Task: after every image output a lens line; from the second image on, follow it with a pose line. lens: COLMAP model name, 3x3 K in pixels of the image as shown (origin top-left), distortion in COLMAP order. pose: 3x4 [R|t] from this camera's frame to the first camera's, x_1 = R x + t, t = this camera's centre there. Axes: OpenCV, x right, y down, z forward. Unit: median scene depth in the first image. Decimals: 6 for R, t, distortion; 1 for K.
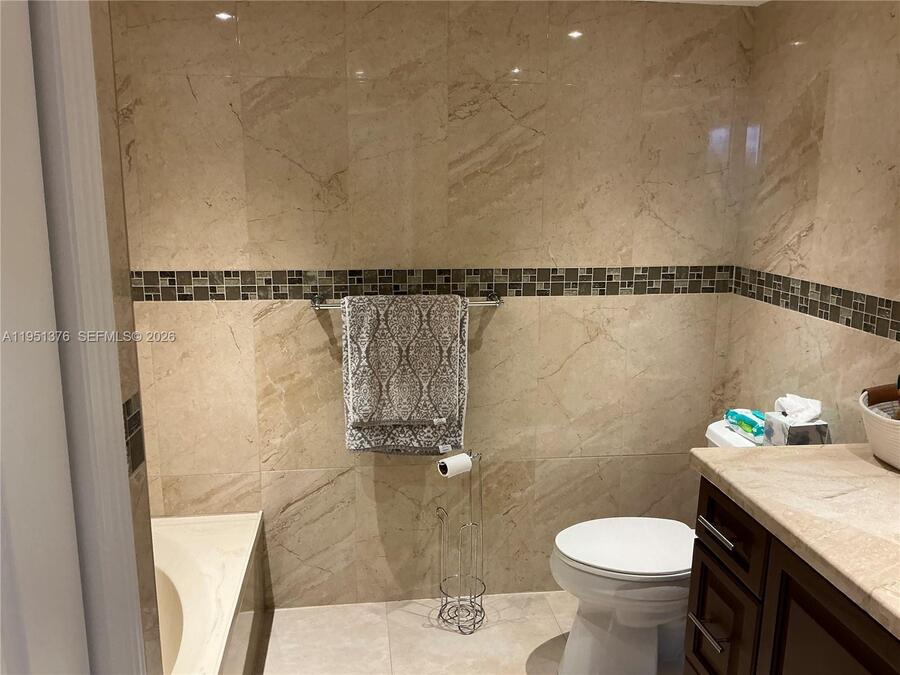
lens RADIAL K [[735.7, 0, 446.5], [0, 735.7, 335.4], [0, 0, 1]] dist [0.059045, -0.059322]
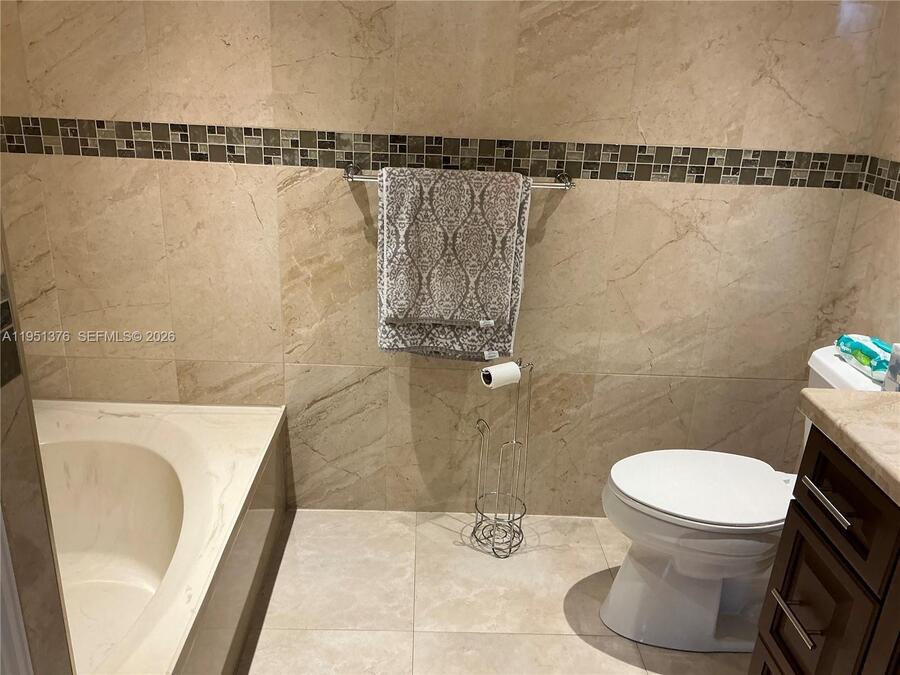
lens RADIAL K [[735.7, 0, 451.6], [0, 735.7, 339.2], [0, 0, 1]] dist [0.059045, -0.059322]
pose [[0.994471, 0.073859, -0.074649, 0.014853], [-0.061061, 0.985038, 0.161160, -0.000446], [0.085436, -0.155711, 0.984101, 0.149924]]
